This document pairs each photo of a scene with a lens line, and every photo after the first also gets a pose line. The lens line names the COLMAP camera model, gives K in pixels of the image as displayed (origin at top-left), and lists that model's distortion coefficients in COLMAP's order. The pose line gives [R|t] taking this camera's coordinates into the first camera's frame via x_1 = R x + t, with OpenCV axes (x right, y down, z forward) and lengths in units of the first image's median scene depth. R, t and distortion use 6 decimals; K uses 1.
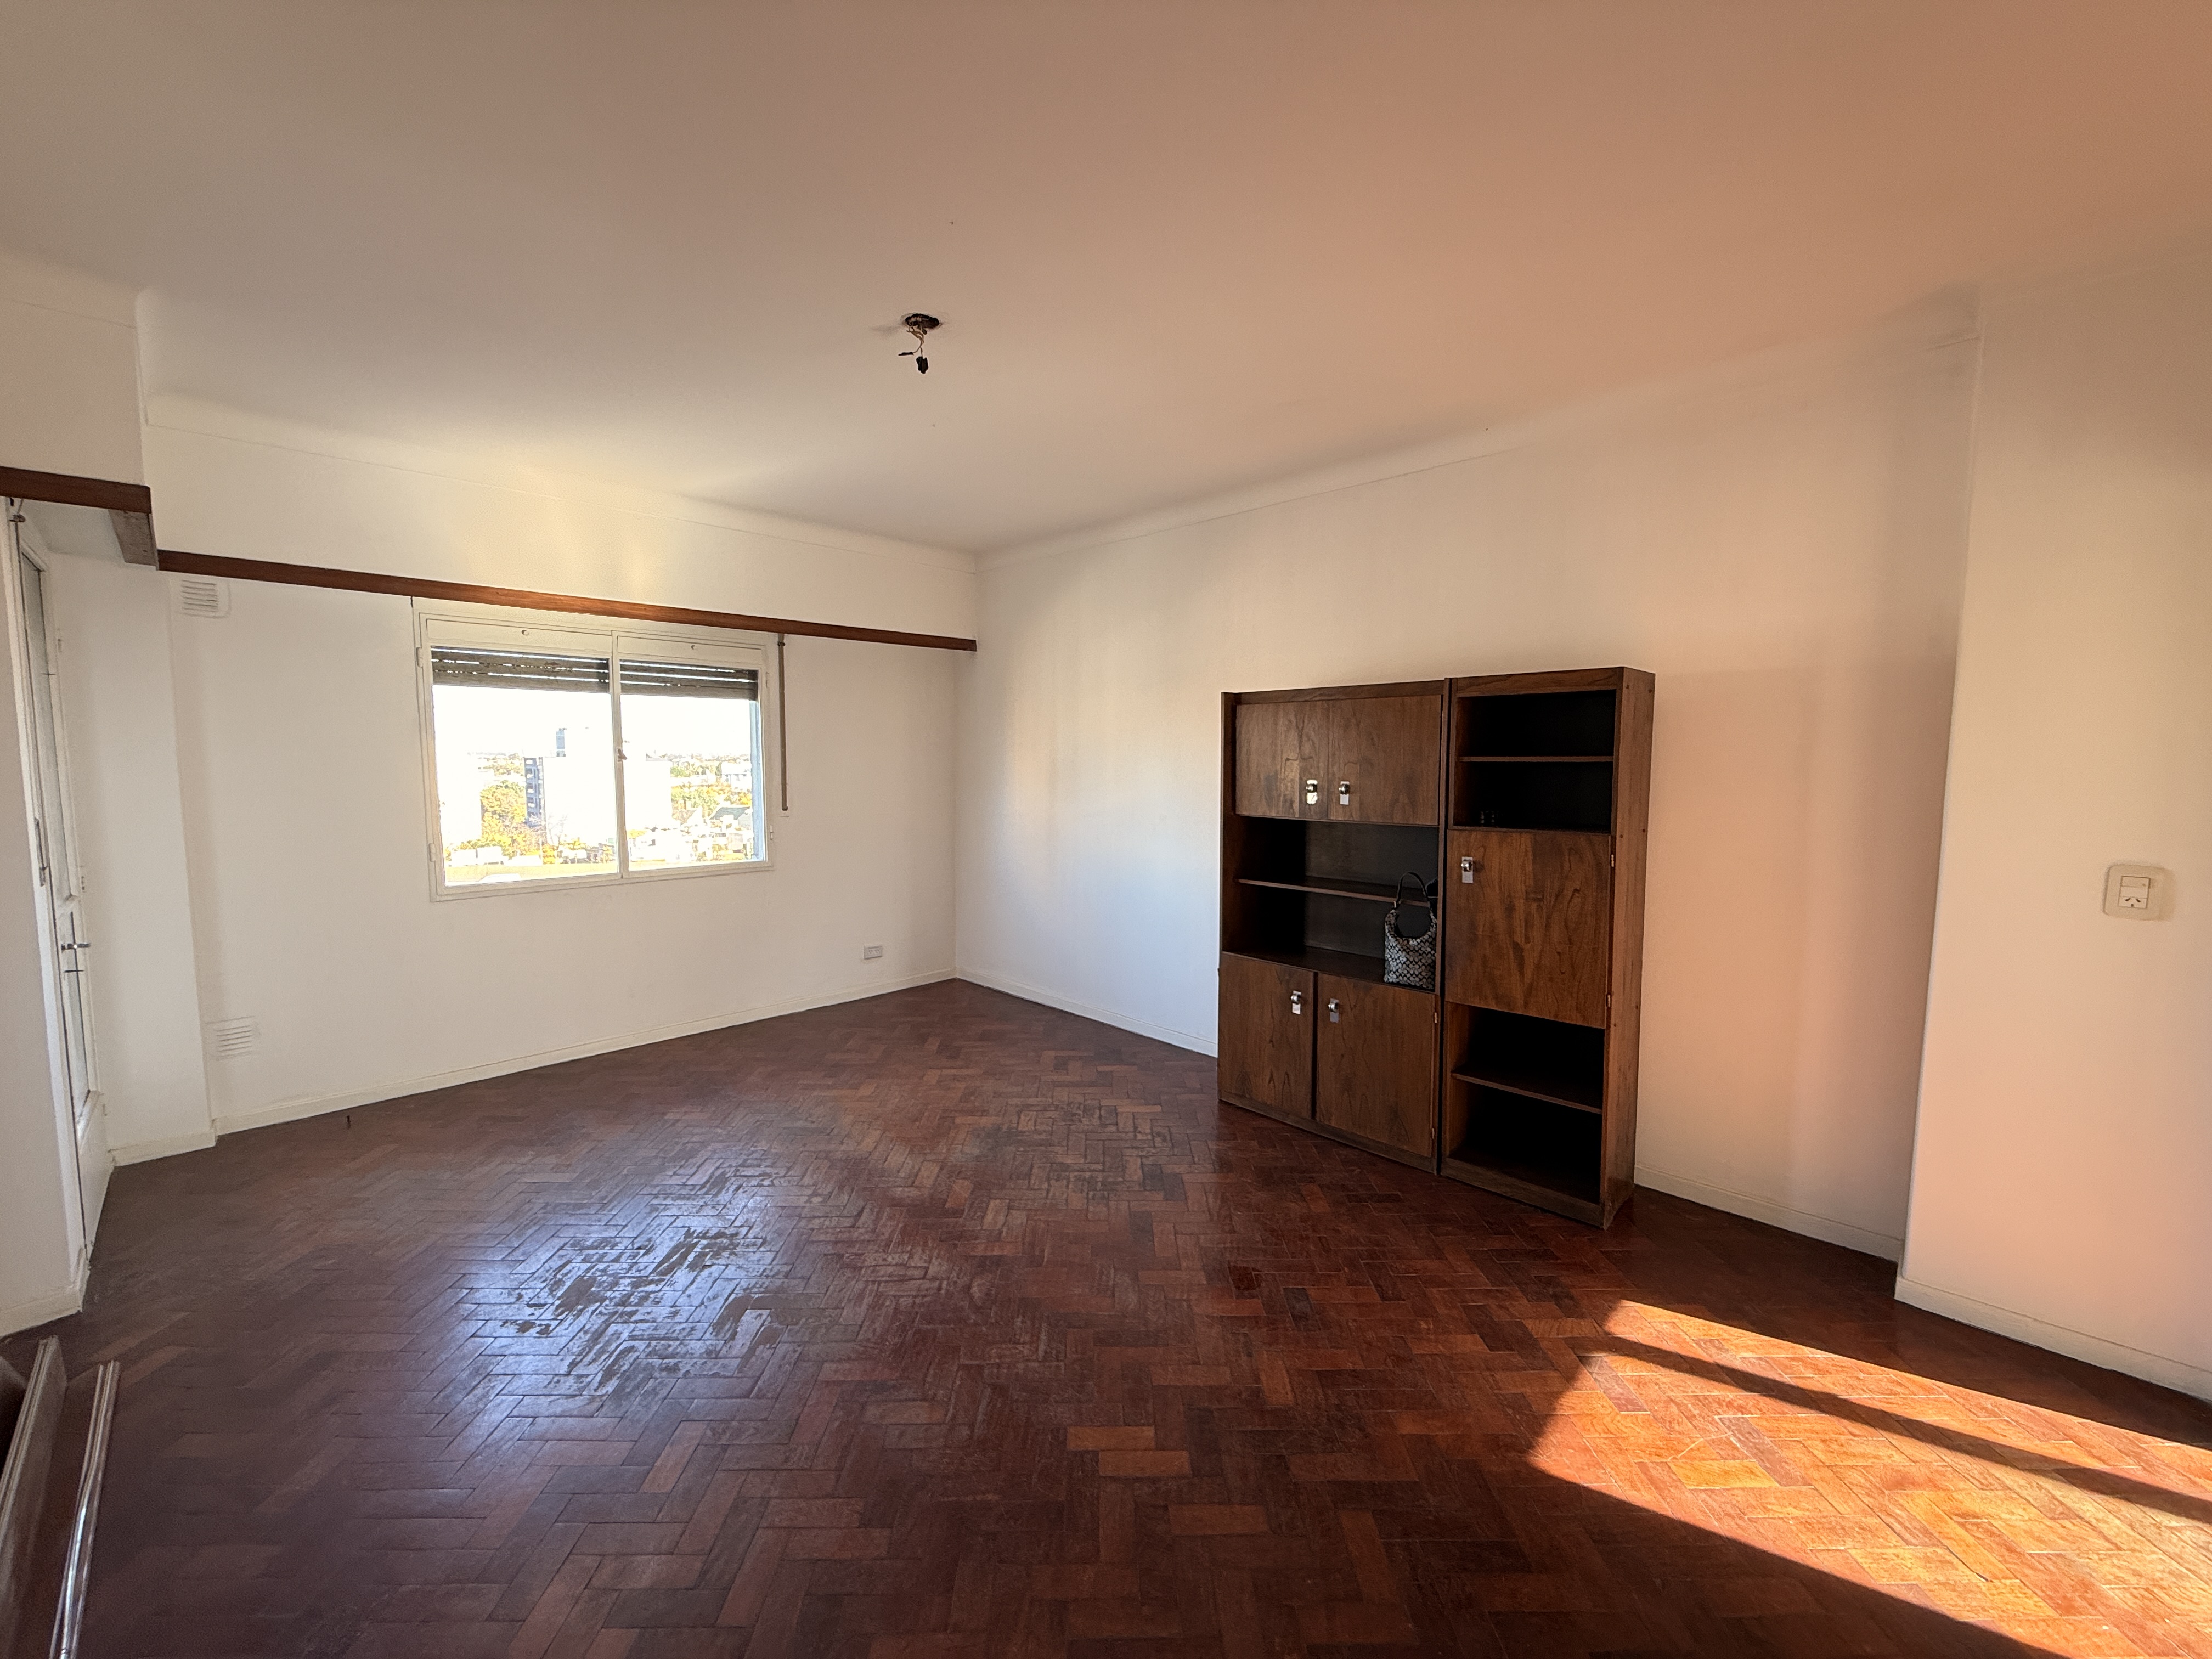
lens RADIAL K [[877.7, 0, 1099.6], [0, 877.7, 828.2], [0, 0, 1]] dist [-0.000789, 0.000434]
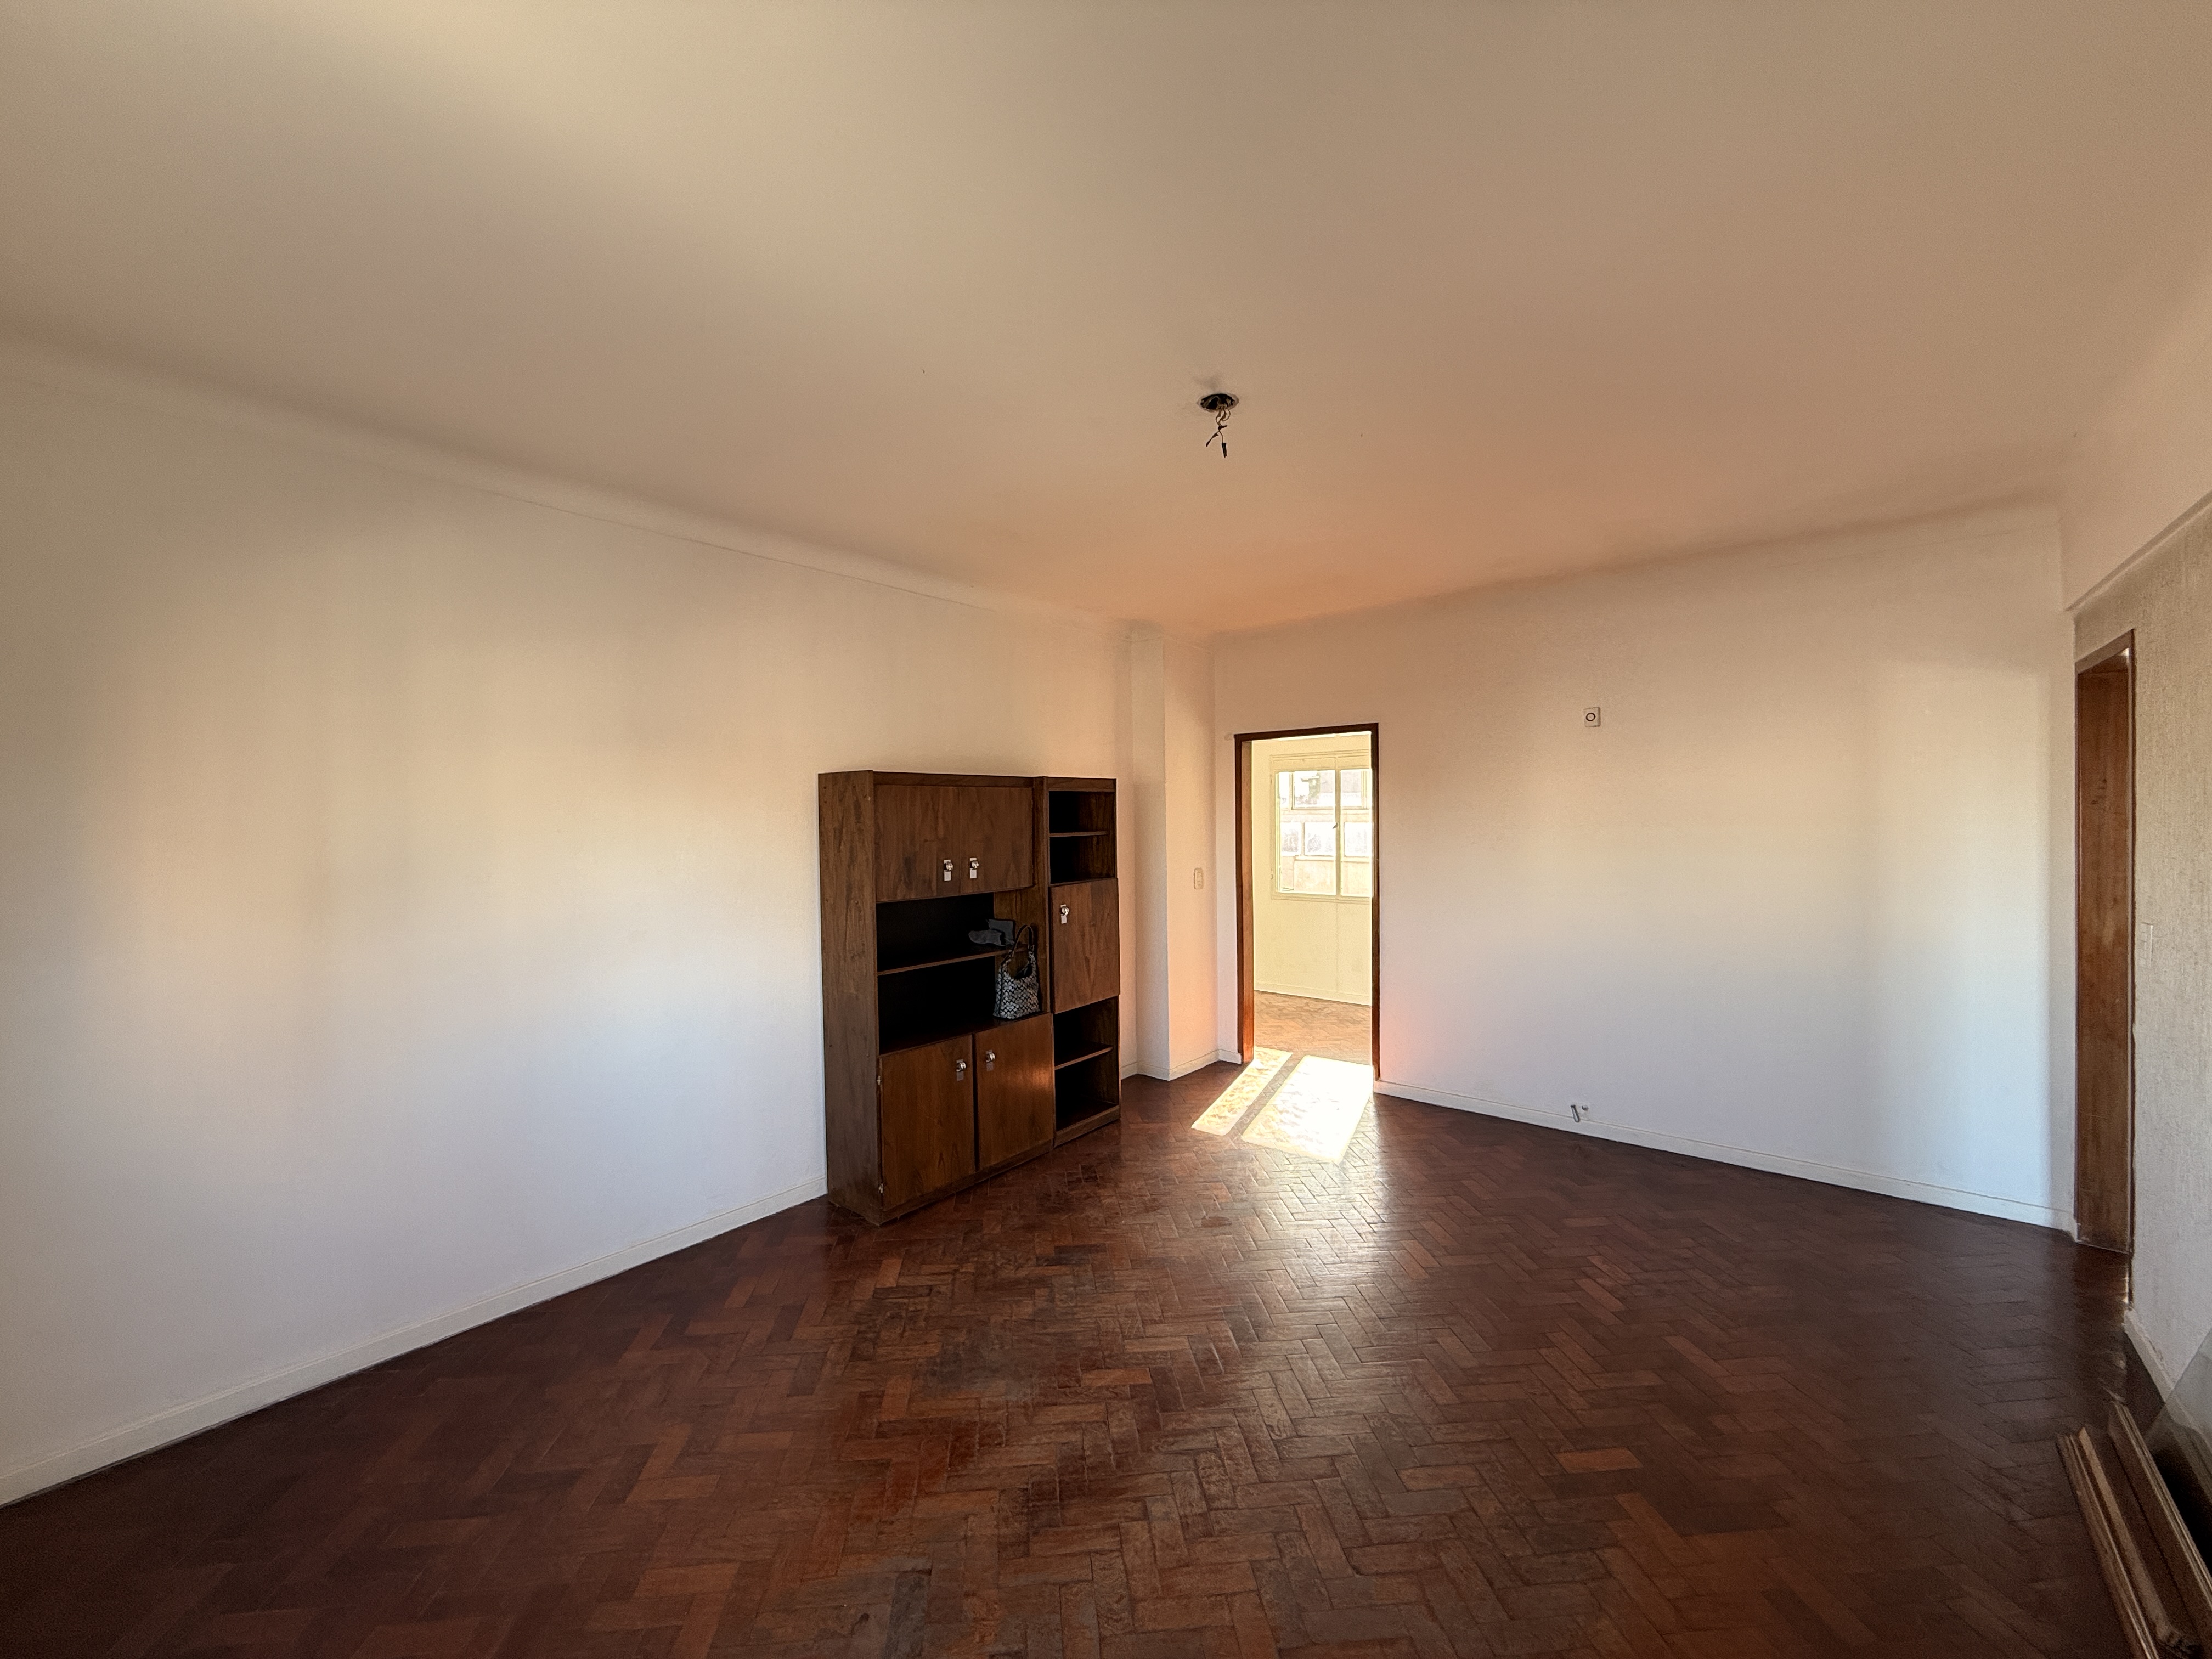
lens RADIAL K [[877.7, 0, 1099.6], [0, 877.7, 828.2], [0, 0, 1]] dist [-0.000789, 0.000434]
pose [[-0.084051, -0.014558, 0.996355, -0.833166], [0.095516, 0.995171, 0.022599, -0.097756], [-0.991873, 0.097067, -0.082255, 0.891891]]
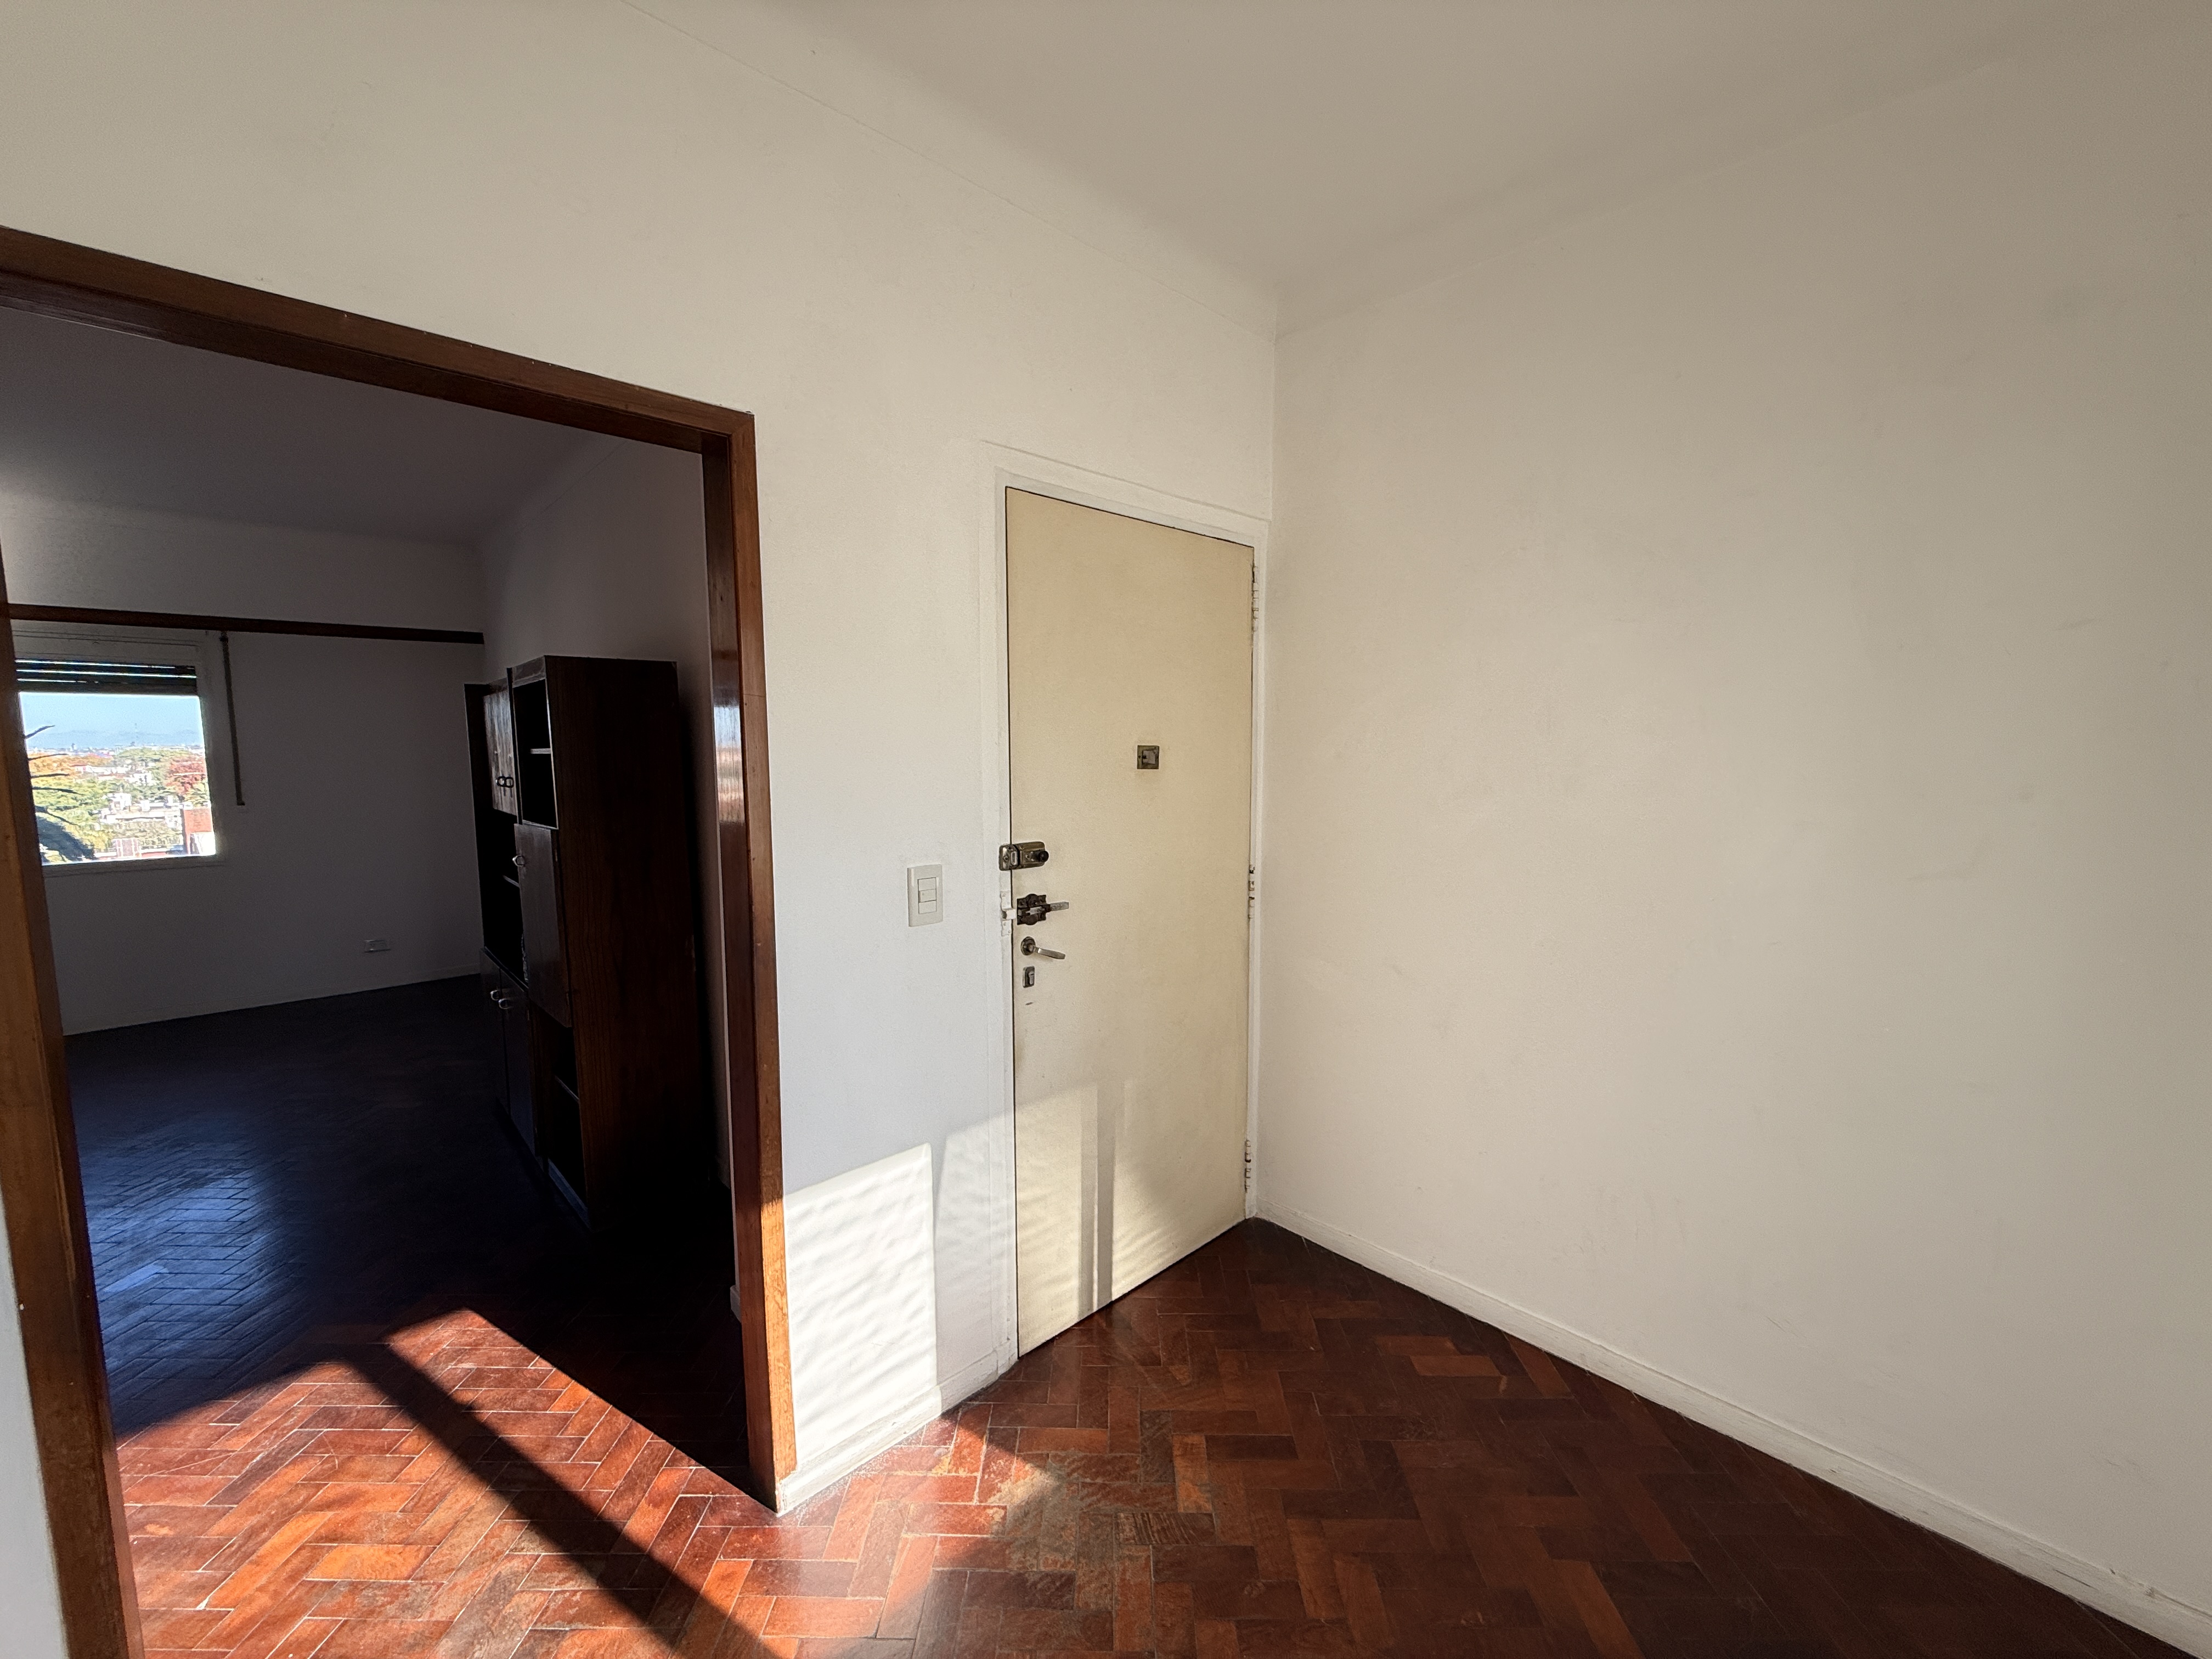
lens RADIAL K [[871.3, 0, 1096.6], [0, 871.3, 830.2], [0, 0, 1]] dist [0.002355, 0.000412]
pose [[0.999413, -0.002116, -0.034181, 0.937779], [0.002614, 0.999891, 0.014532, -0.004827], [0.034146, -0.014613, 0.999310, 0.038088]]
